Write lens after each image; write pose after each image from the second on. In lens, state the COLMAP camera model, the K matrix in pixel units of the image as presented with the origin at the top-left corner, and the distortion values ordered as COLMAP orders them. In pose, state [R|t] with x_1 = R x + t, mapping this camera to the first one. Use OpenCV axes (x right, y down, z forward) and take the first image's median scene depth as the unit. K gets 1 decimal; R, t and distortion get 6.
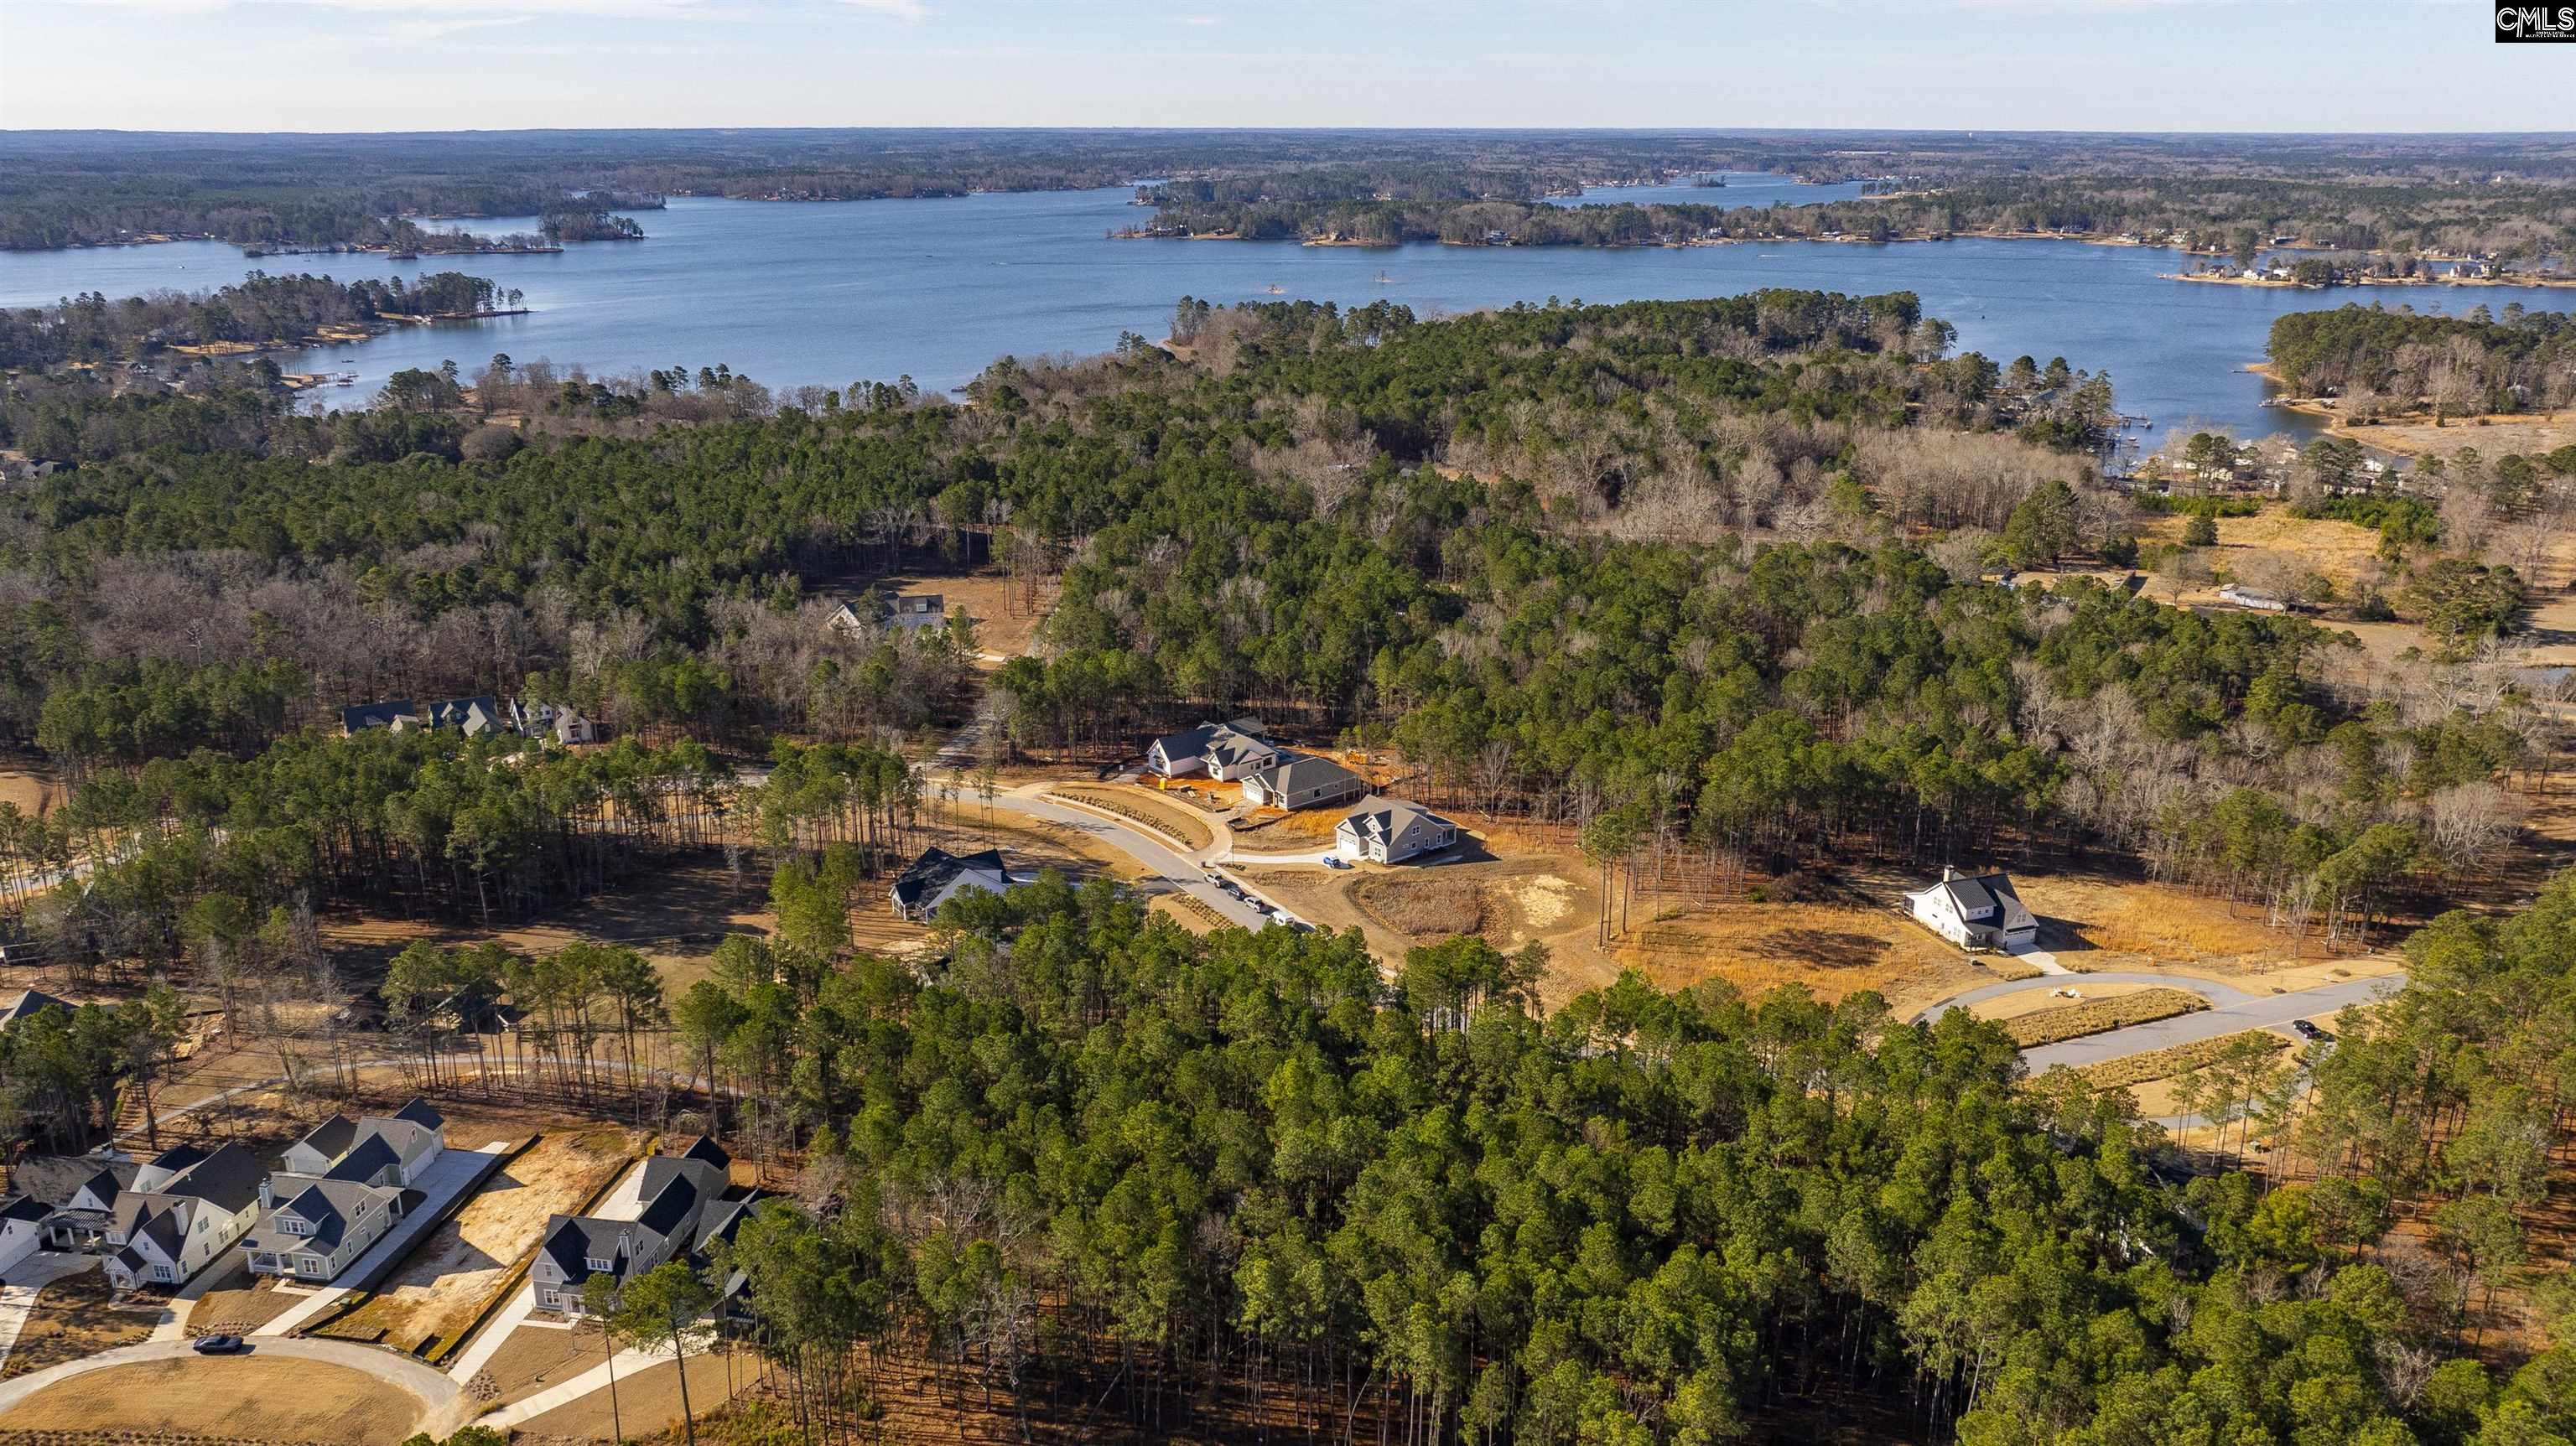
lens RADIAL K [[1879.3, 0, 1288.0], [0, 1879.3, 723.0], [0, 0, 1]] dist [0.035451, -0.191102]
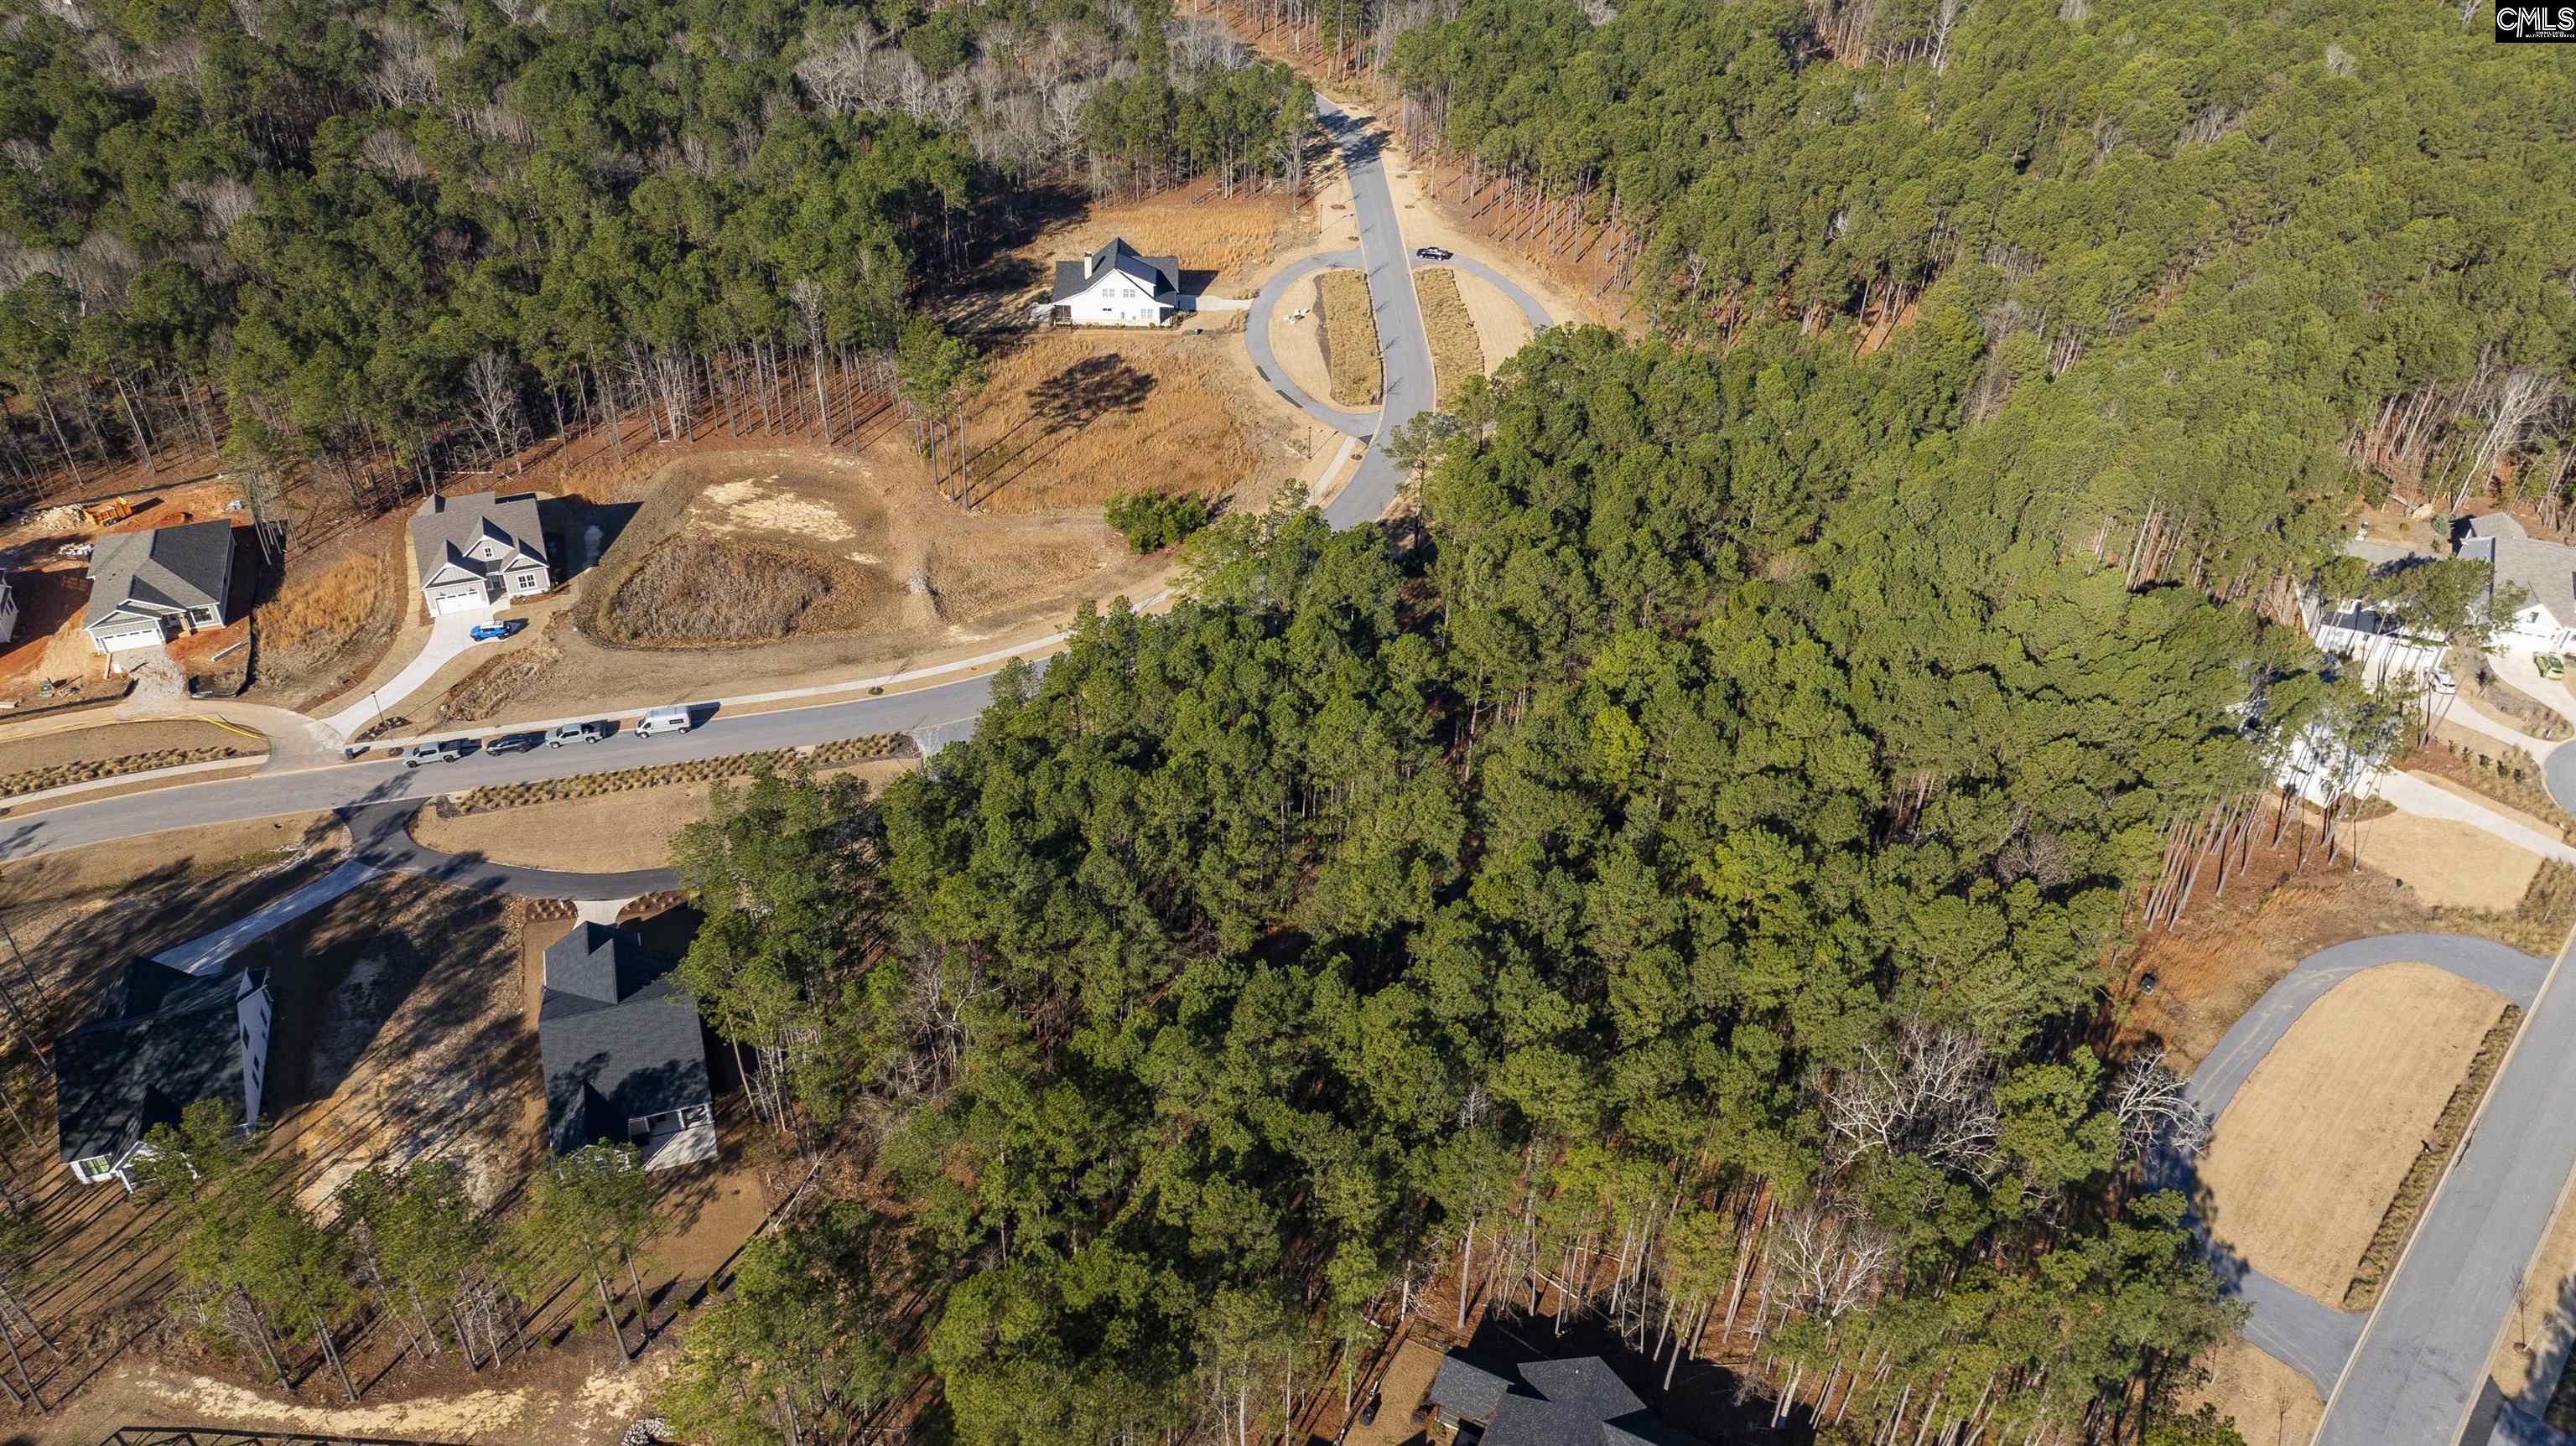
lens RADIAL K [[1804.3, 0, 1288.0], [0, 1804.3, 723.0], [0, 0, 1]] dist [-0.014569, -0.000636]
pose [[0.294454, -0.557499, 0.776203, -0.372483], [0.253372, 0.828688, 0.499078, -0.128587], [-0.921466, 0.049713, 0.385266, 0.533558]]
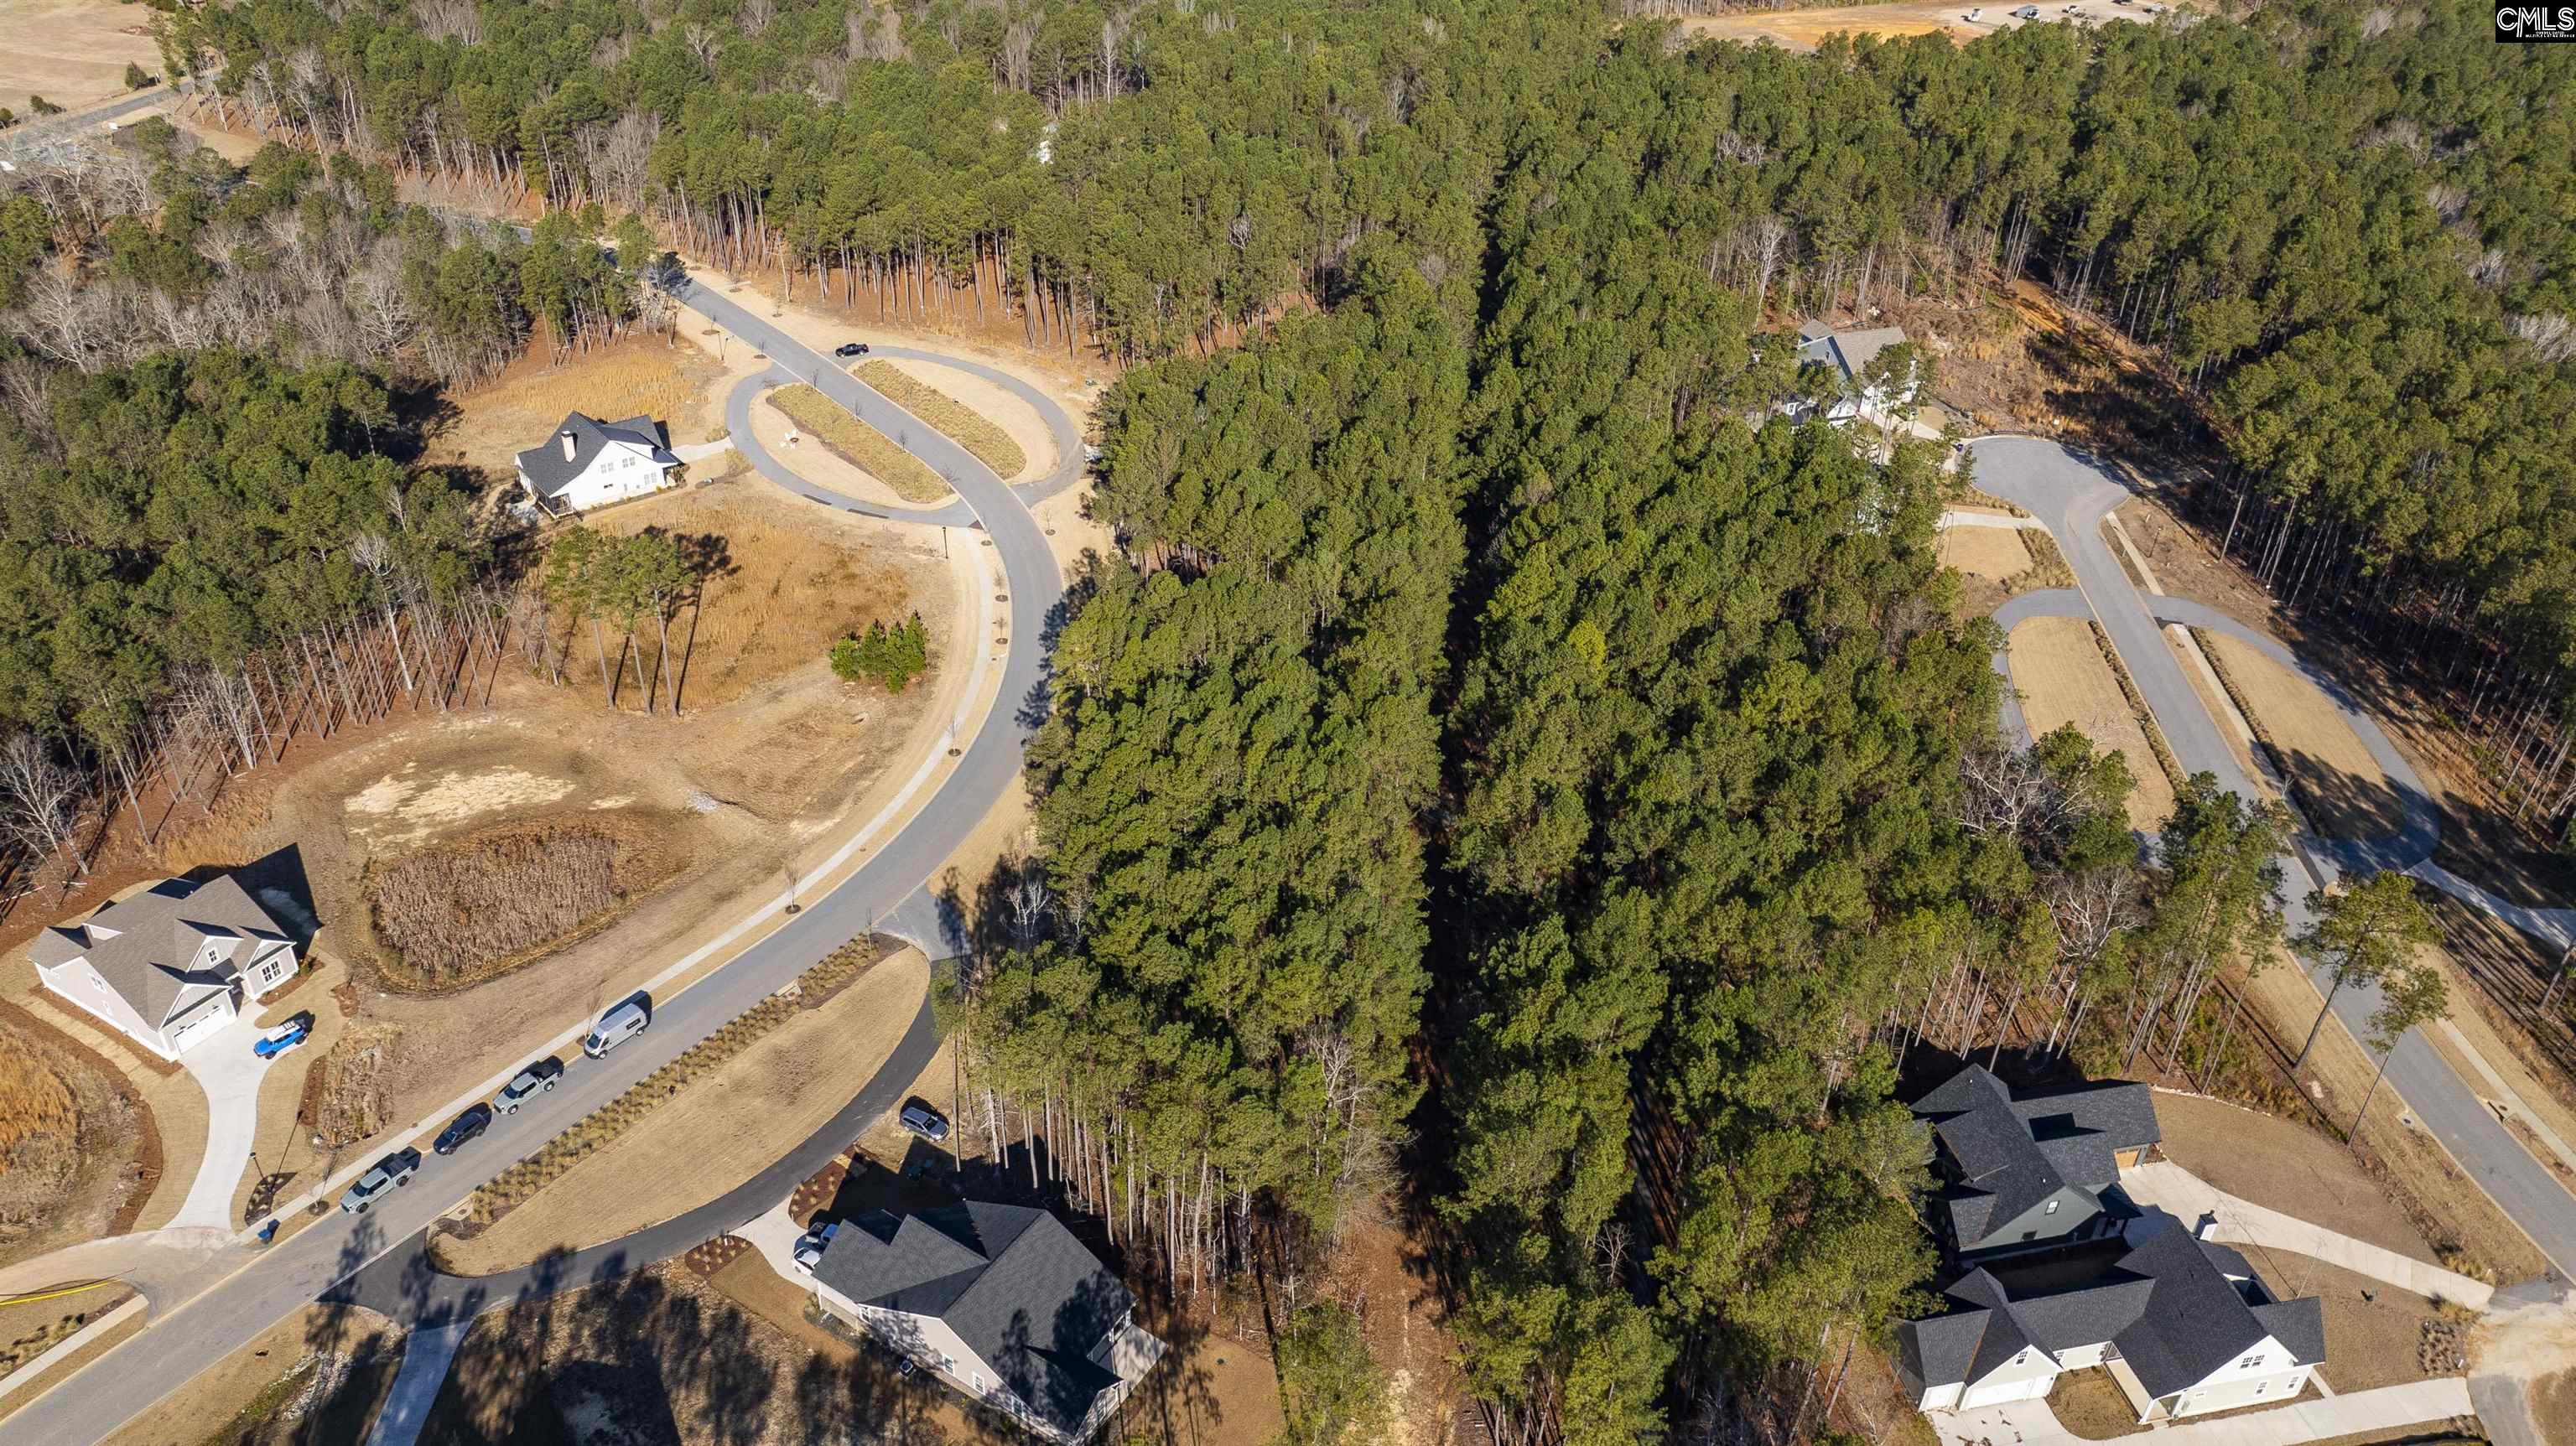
lens RADIAL K [[1804.3, 0, 1288.0], [0, 1804.3, 723.0], [0, 0, 1]] dist [-0.014569, -0.000636]
pose [[-0.359944, -0.520099, 0.774556, -0.388895], [0.246652, 0.747616, 0.616630, -0.210546], [-0.899780, 0.412998, -0.140817, 0.793504]]
